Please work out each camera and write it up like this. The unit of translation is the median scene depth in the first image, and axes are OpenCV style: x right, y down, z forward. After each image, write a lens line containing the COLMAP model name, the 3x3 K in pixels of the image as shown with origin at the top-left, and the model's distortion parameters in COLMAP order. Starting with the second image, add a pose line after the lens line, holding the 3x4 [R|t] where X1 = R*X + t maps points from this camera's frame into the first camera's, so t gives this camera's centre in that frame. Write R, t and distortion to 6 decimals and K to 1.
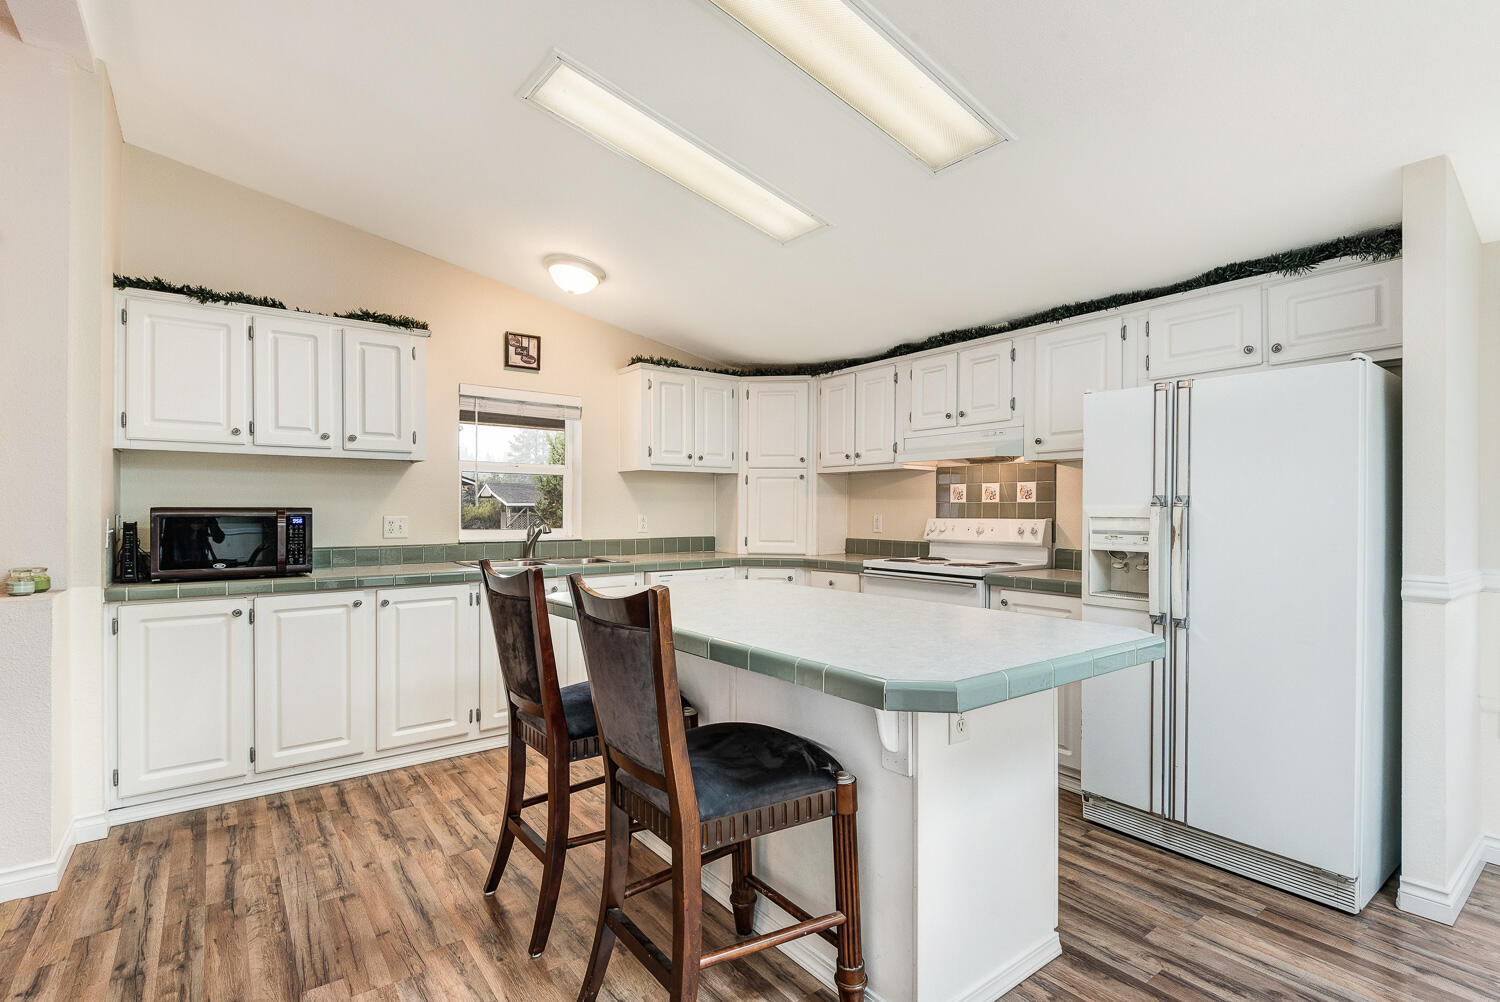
lens RADIAL K [[695.3, 0, 757.7], [0, 695.3, 500.5], [0, 0, 1]] dist [0.005008, -0.003146]
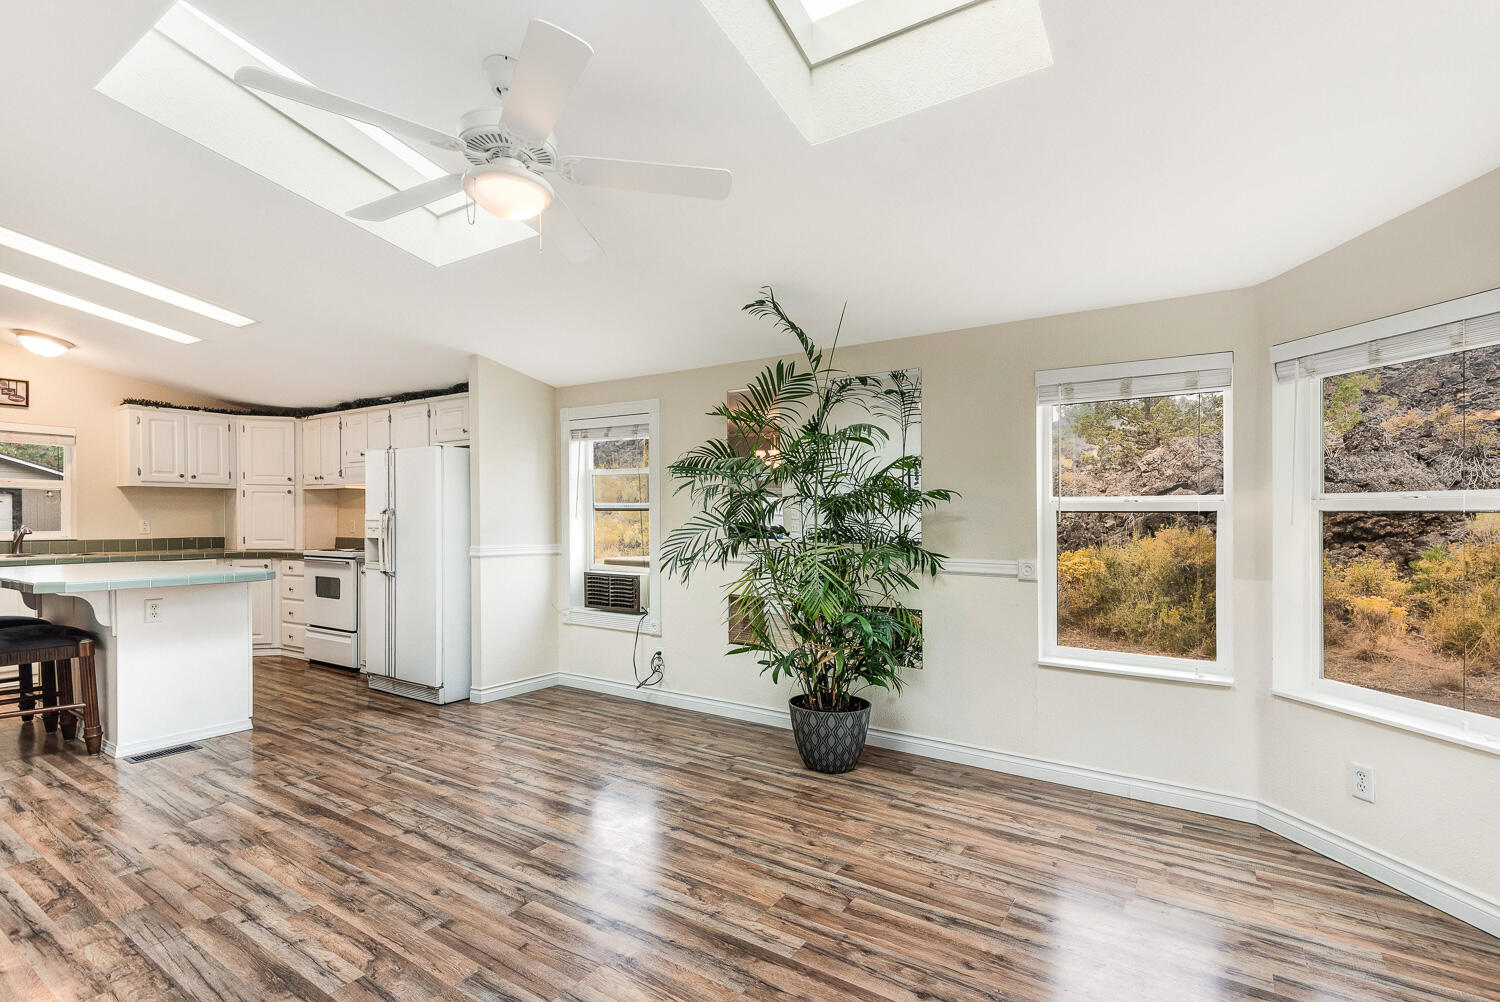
lens RADIAL K [[695.3, 0, 736.6], [0, 695.3, 510.4], [0, 0, 1]] dist [0.005008, -0.003146]
pose [[0.945016, 0.002161, 0.327018, 0.501302], [-0.002735, 0.999995, 0.001296, -0.002126], [-0.327013, -0.002119, 0.945017, -0.640529]]
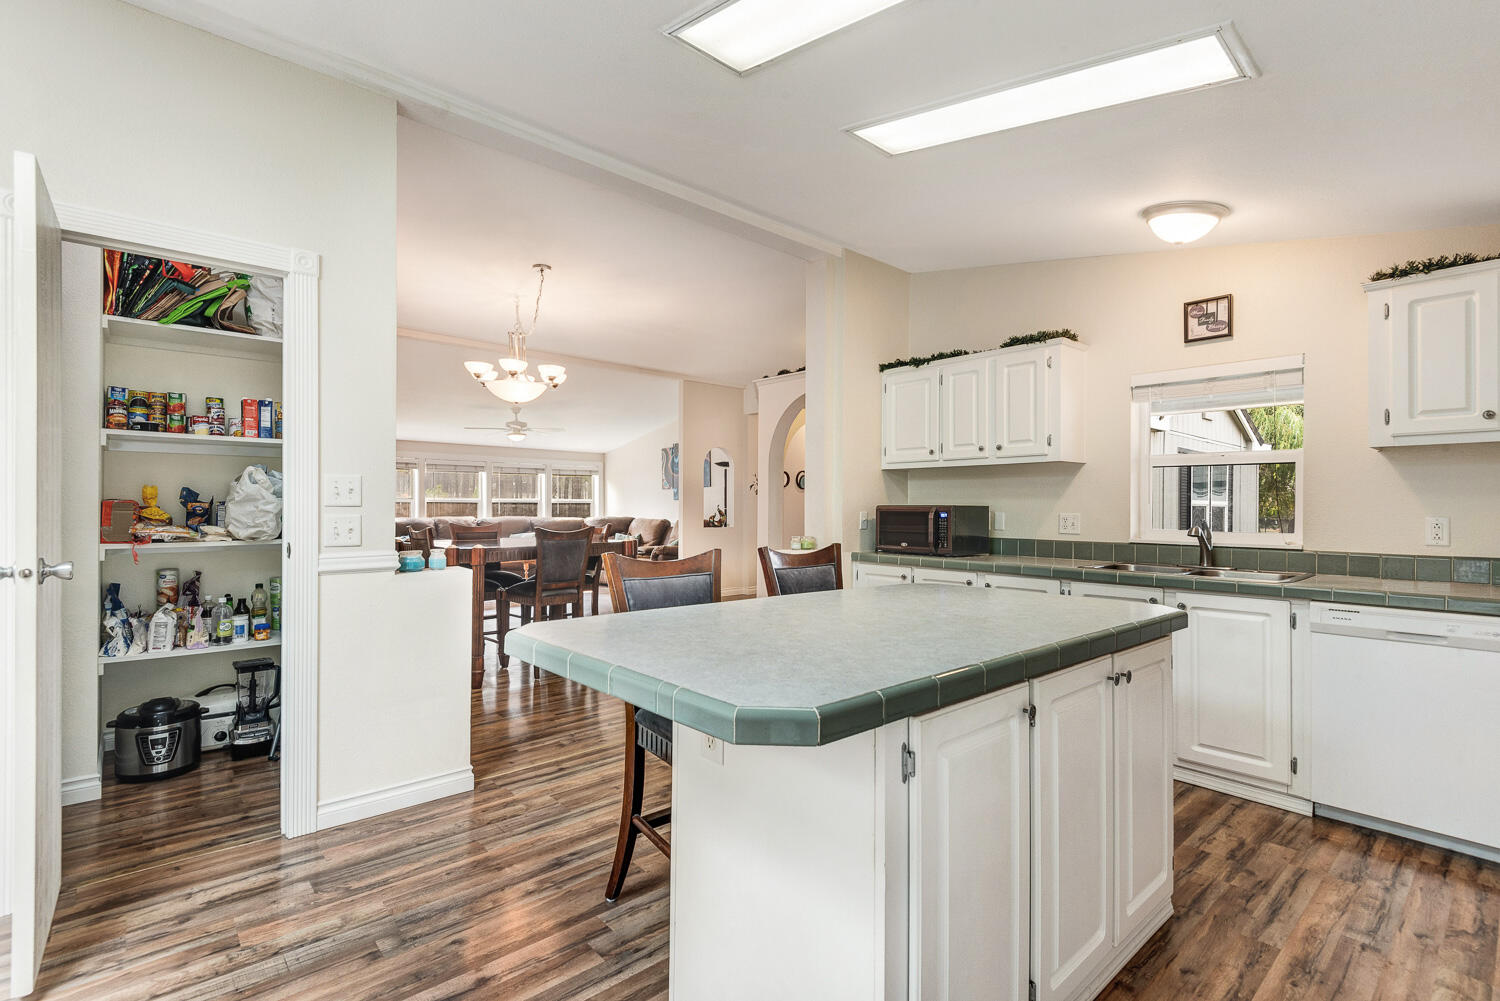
lens RADIAL K [[695.3, 0, 770.3], [0, 695.3, 507.1], [0, 0, 1]] dist [0.005008, -0.003146]
pose [[0.070457, 0.003021, -0.997510, 0.459781], [0.011866, 0.999922, 0.003866, 0.003080], [0.997444, -0.012109, 0.070415, 0.404699]]
